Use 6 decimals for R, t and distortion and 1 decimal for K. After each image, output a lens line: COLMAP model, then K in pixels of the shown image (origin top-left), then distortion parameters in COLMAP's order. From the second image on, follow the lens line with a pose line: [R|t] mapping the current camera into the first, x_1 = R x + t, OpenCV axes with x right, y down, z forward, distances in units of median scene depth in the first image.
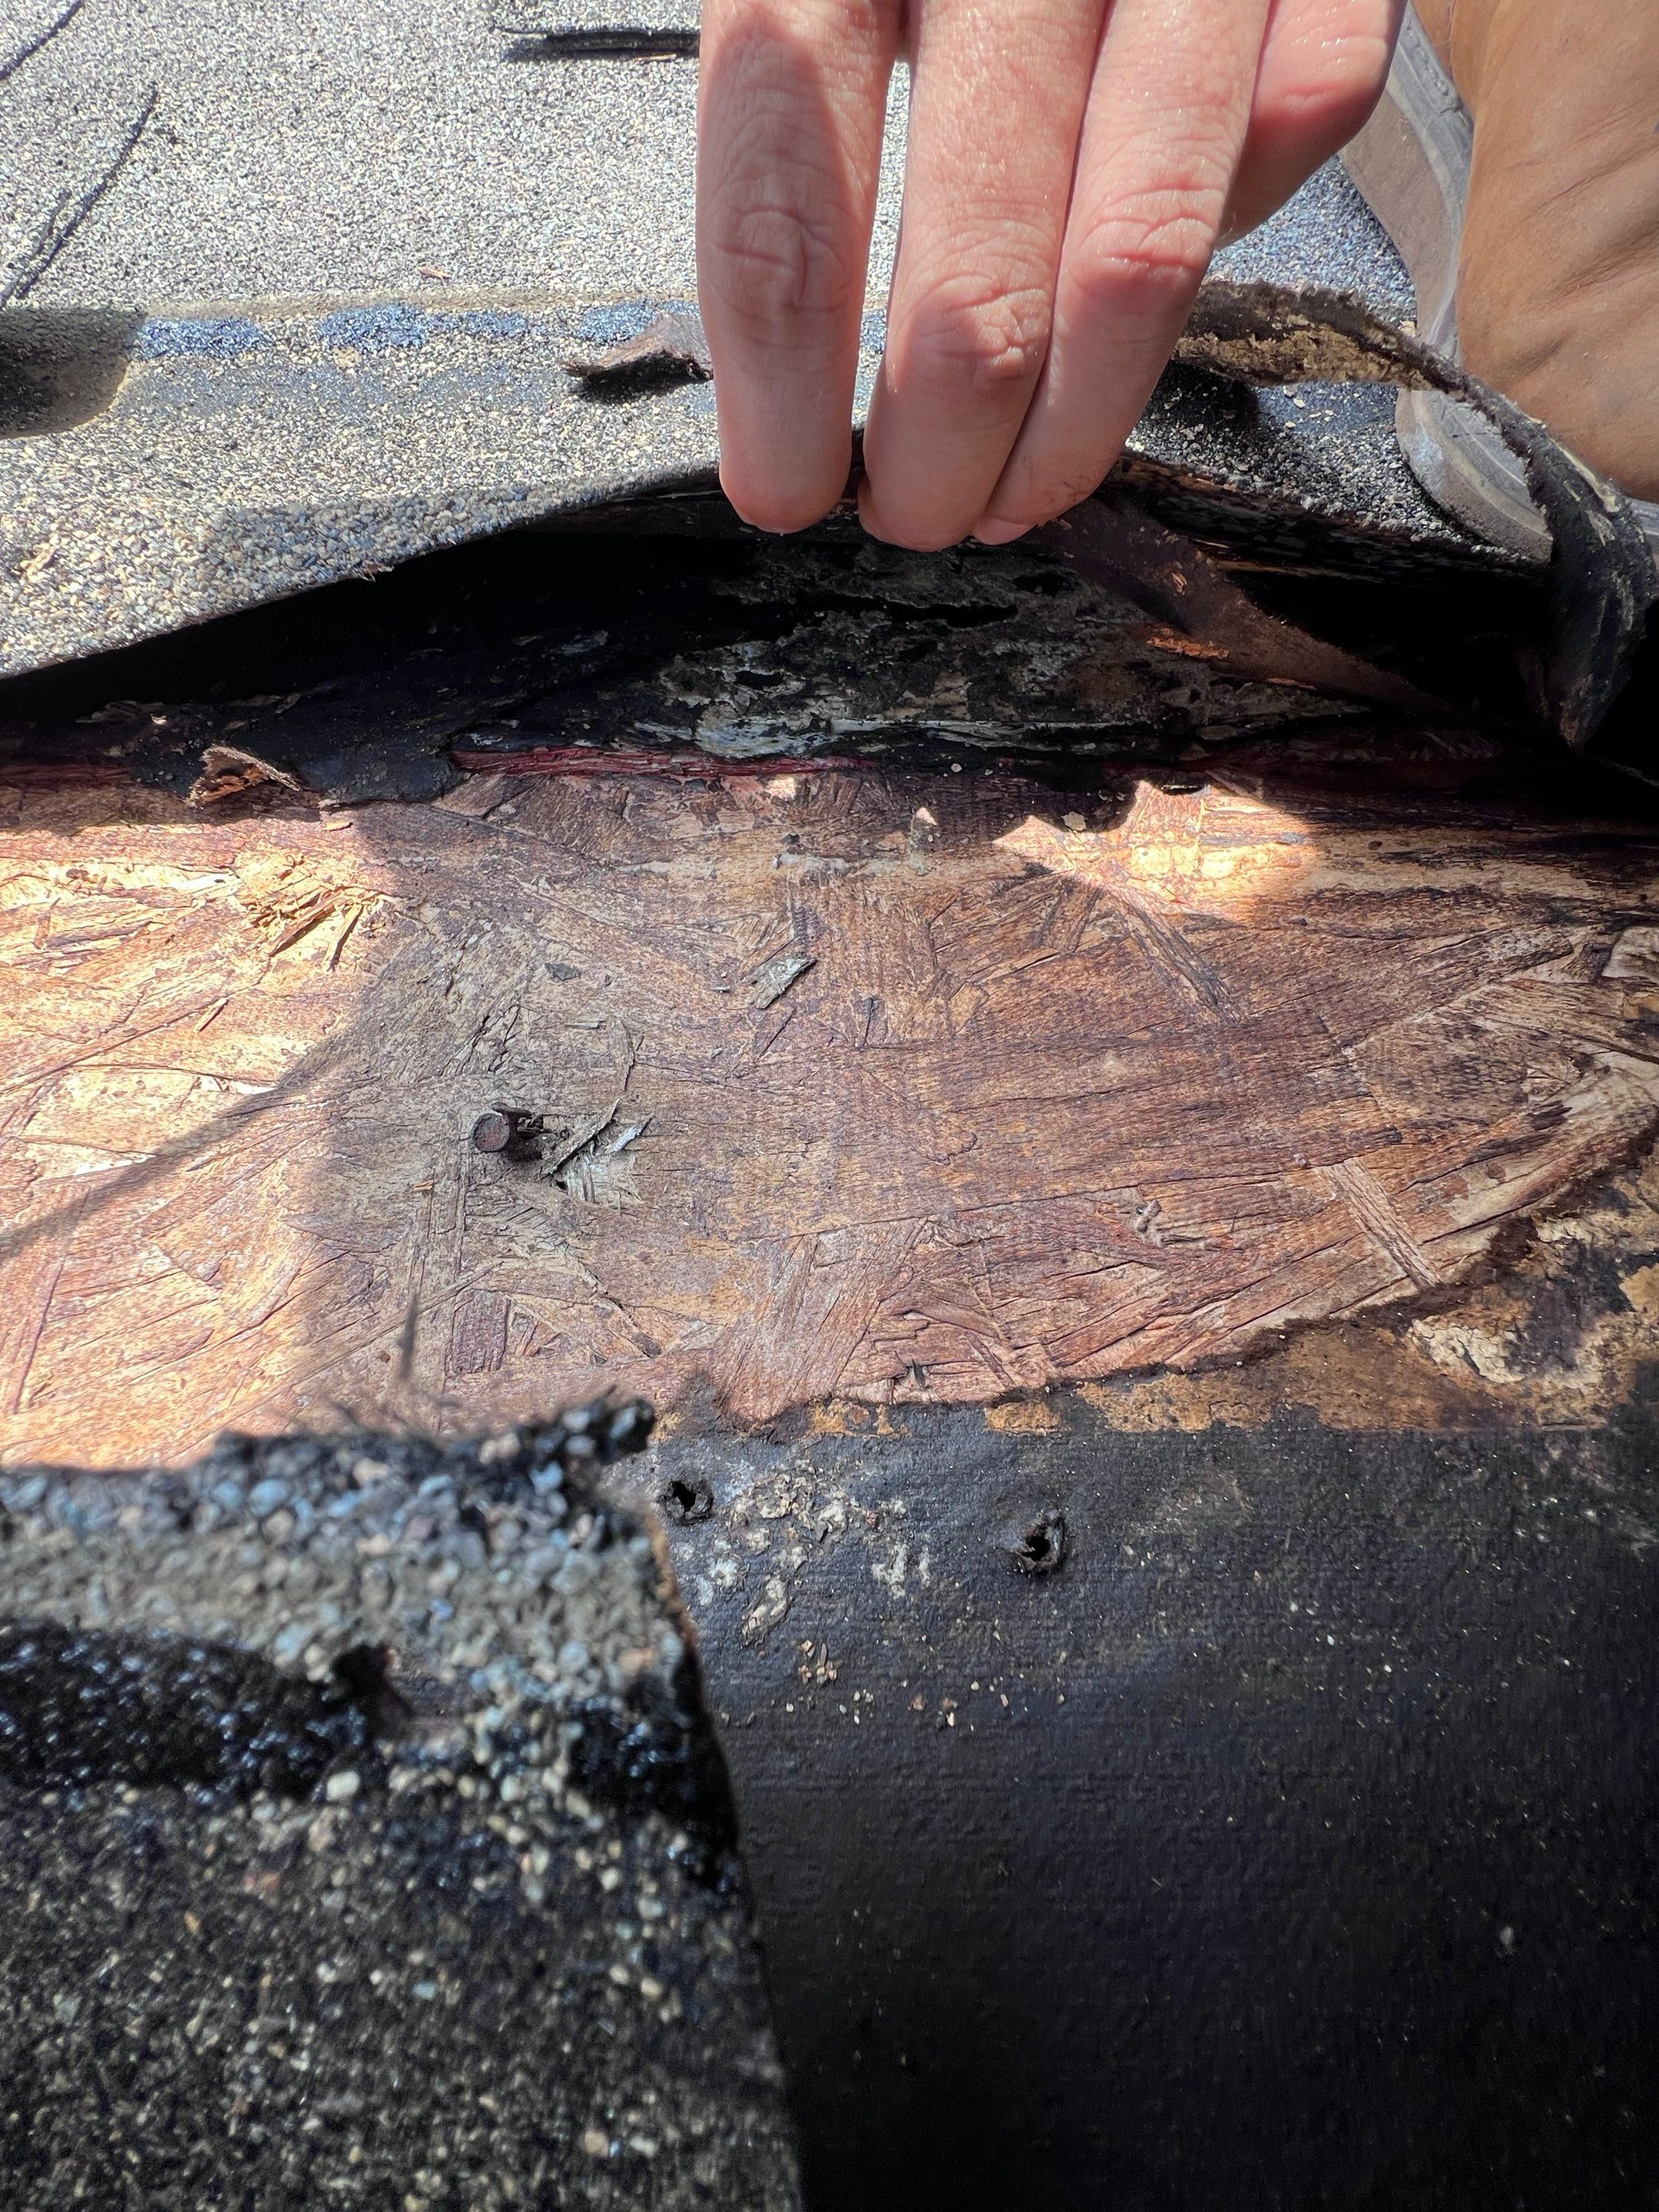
lens RADIAL K [[909.4, 0, 826.9], [0, 909.4, 1107.8], [0, 0, 1]] dist [-0.004876, 0.003242]
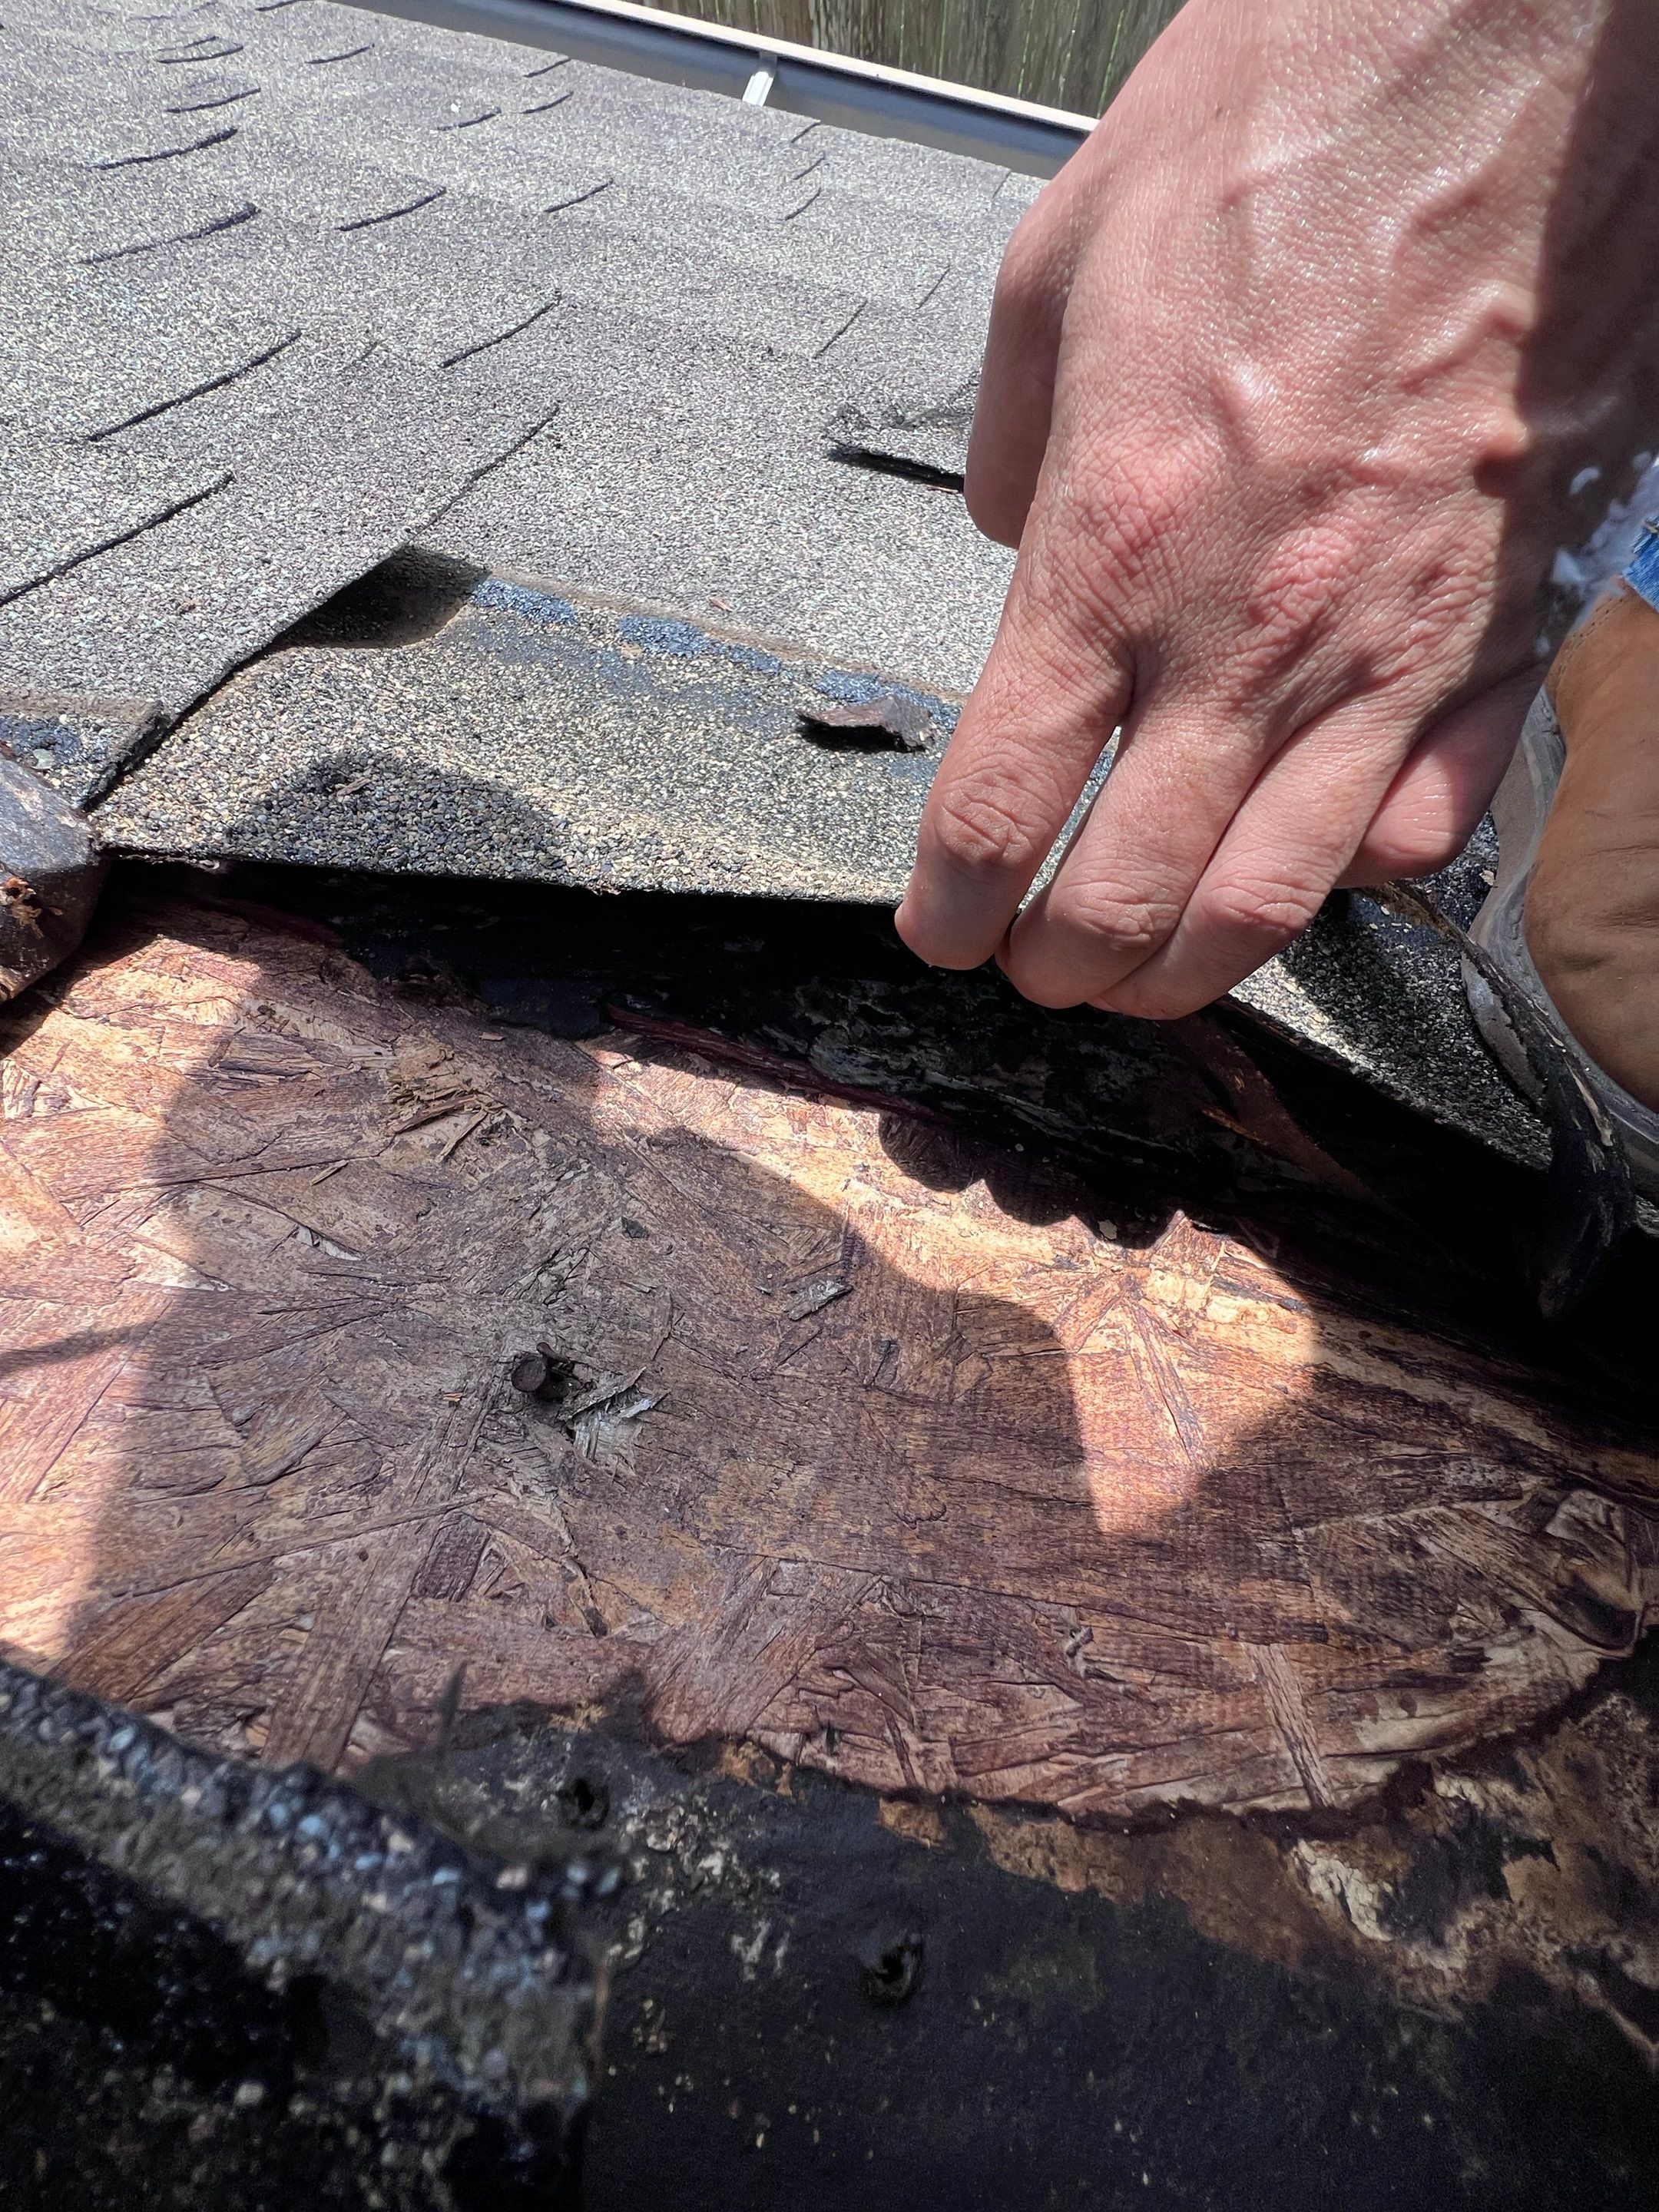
lens RADIAL K [[905.8, 0, 825.1], [0, 905.8, 1106.5], [0, 0, 1]] dist [-0.002221, 0.001359]
pose [[0.953115, 0.299573, -0.042748, -0.070634], [-0.302263, 0.935741, -0.181731, -0.177871], [-0.014440, 0.186132, 0.982419, -0.149467]]
